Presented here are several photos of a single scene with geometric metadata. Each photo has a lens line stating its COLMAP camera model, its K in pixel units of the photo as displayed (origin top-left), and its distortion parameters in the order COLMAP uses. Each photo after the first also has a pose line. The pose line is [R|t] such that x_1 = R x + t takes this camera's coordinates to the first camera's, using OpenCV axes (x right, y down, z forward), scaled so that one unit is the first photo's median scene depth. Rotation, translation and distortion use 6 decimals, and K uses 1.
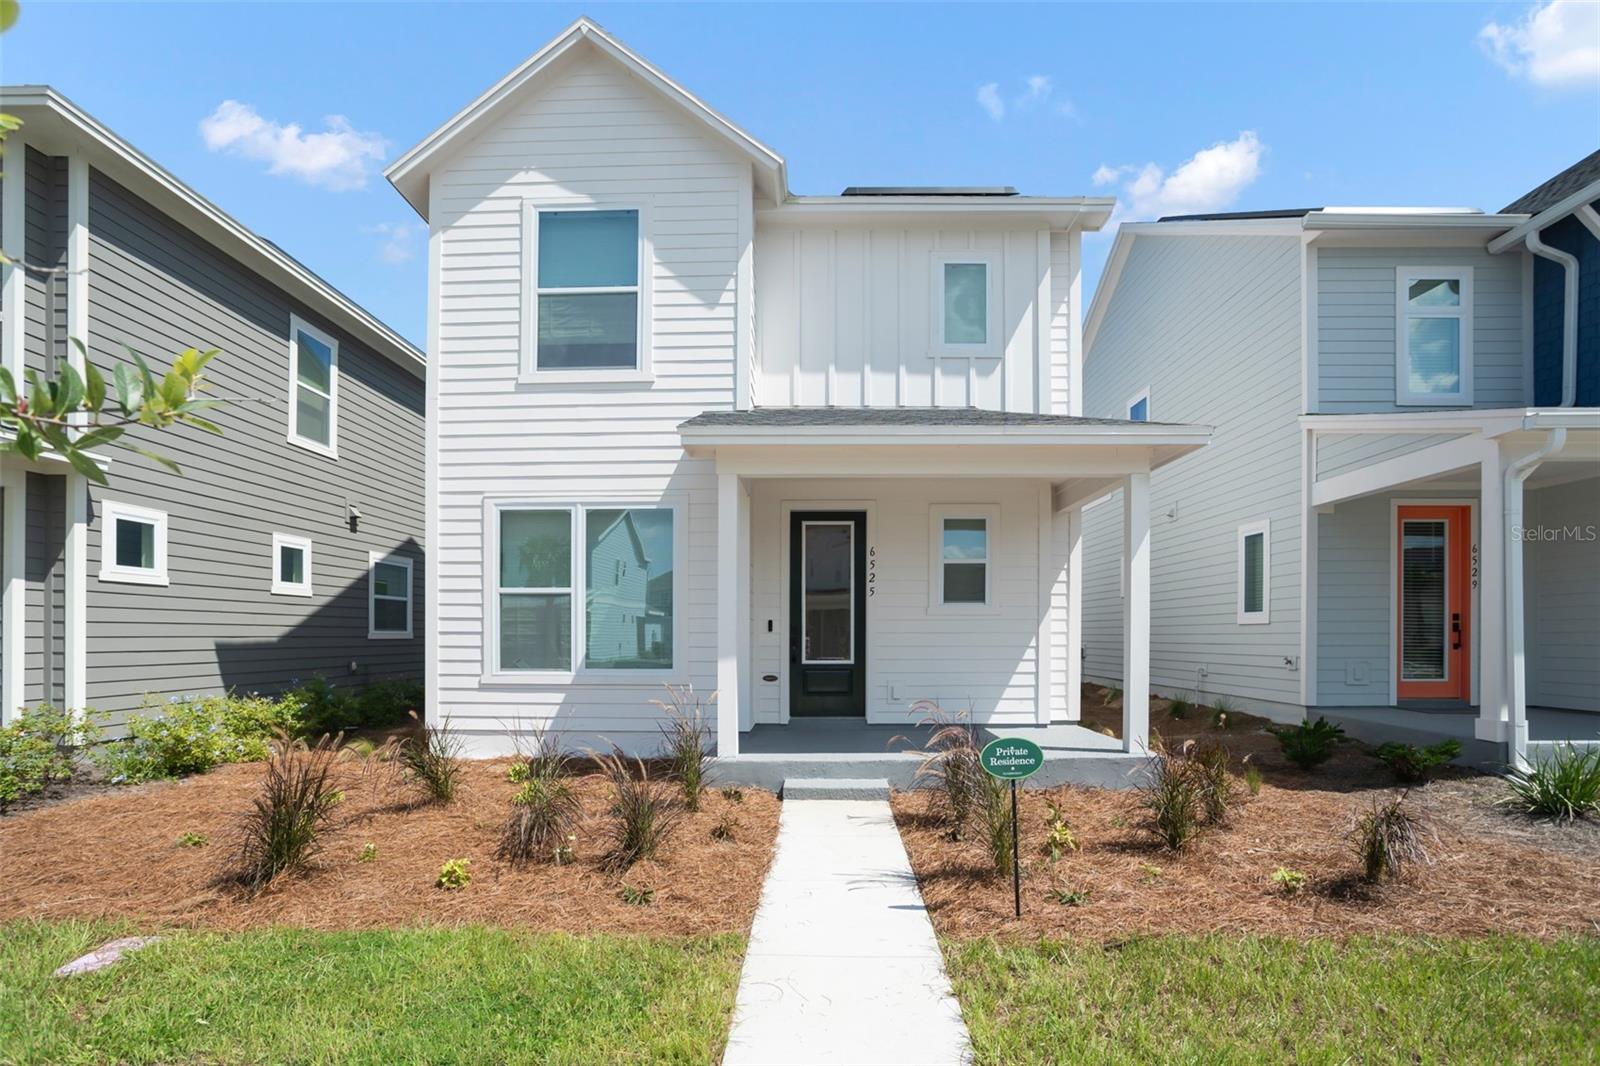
lens RADIAL K [[781.7, 0, 795.9], [0, 781.7, 632.7], [0, 0, 1]] dist [-0.033887, 0.016181]
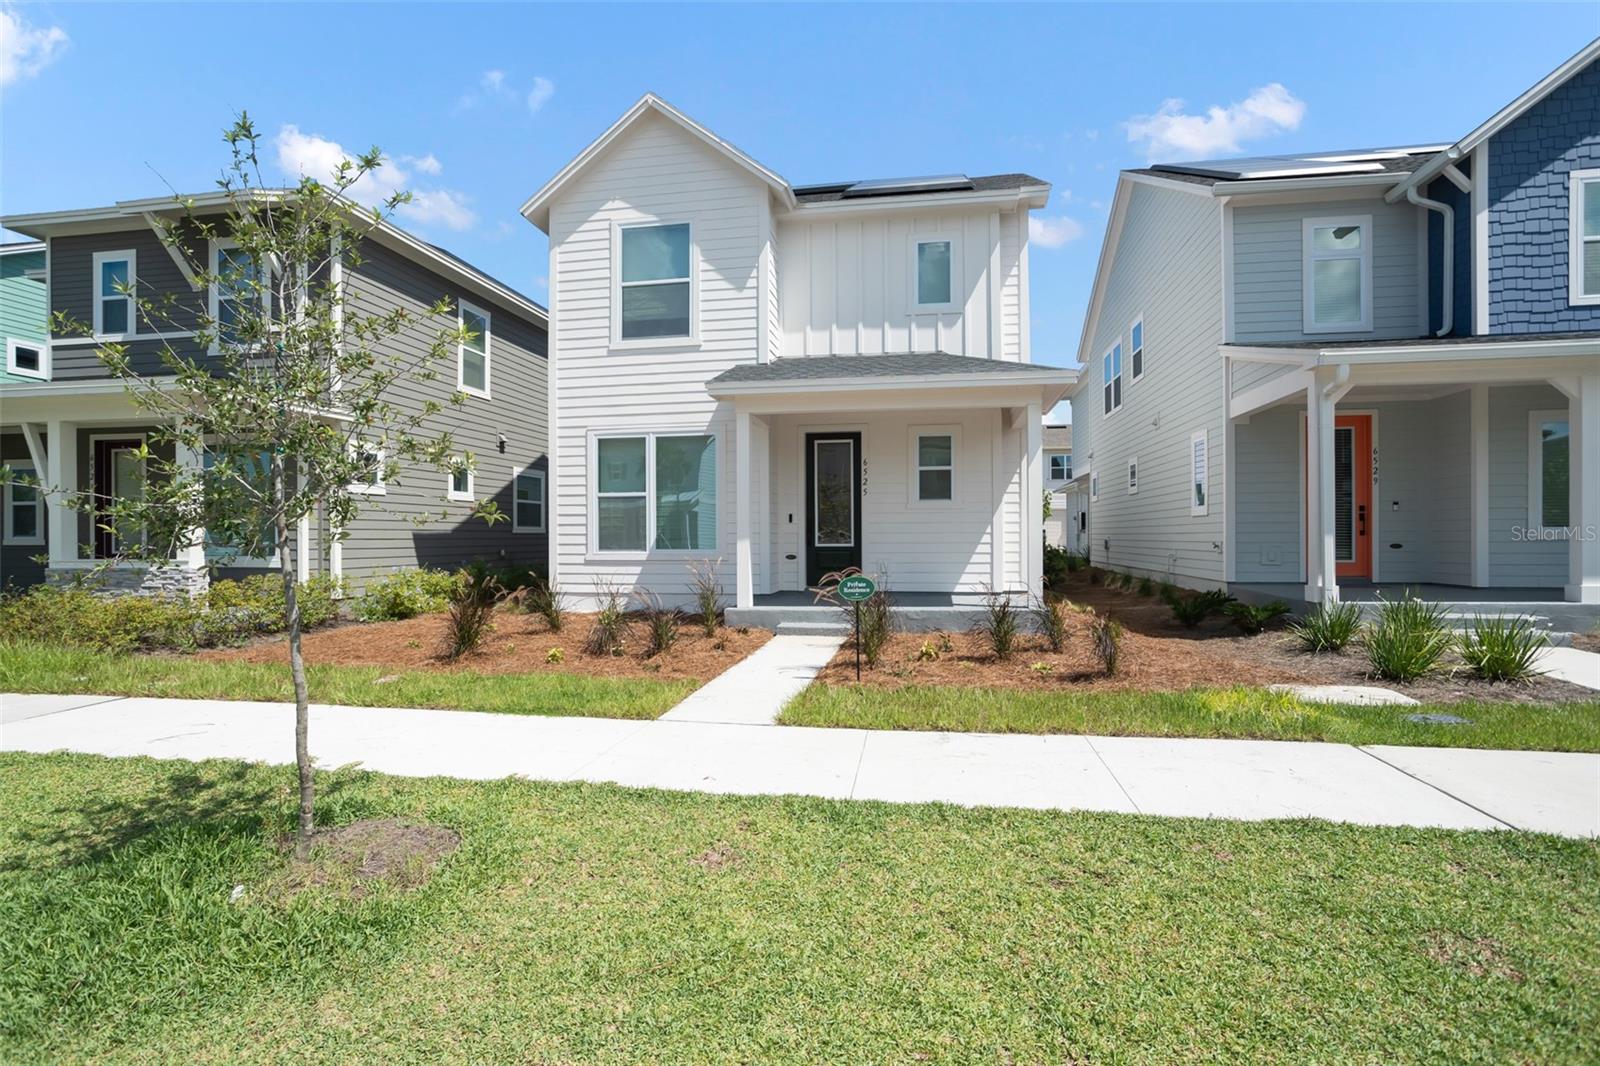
lens RADIAL K [[781.7, 0, 805.9], [0, 781.7, 538.0], [0, 0, 1]] dist [-0.033887, 0.016181]
pose [[0.989122, -0.003902, -0.147045, 0.202776], [0.004747, 0.999974, 0.005393, 0.018479], [0.147020, -0.006032, 0.989115, -0.353963]]
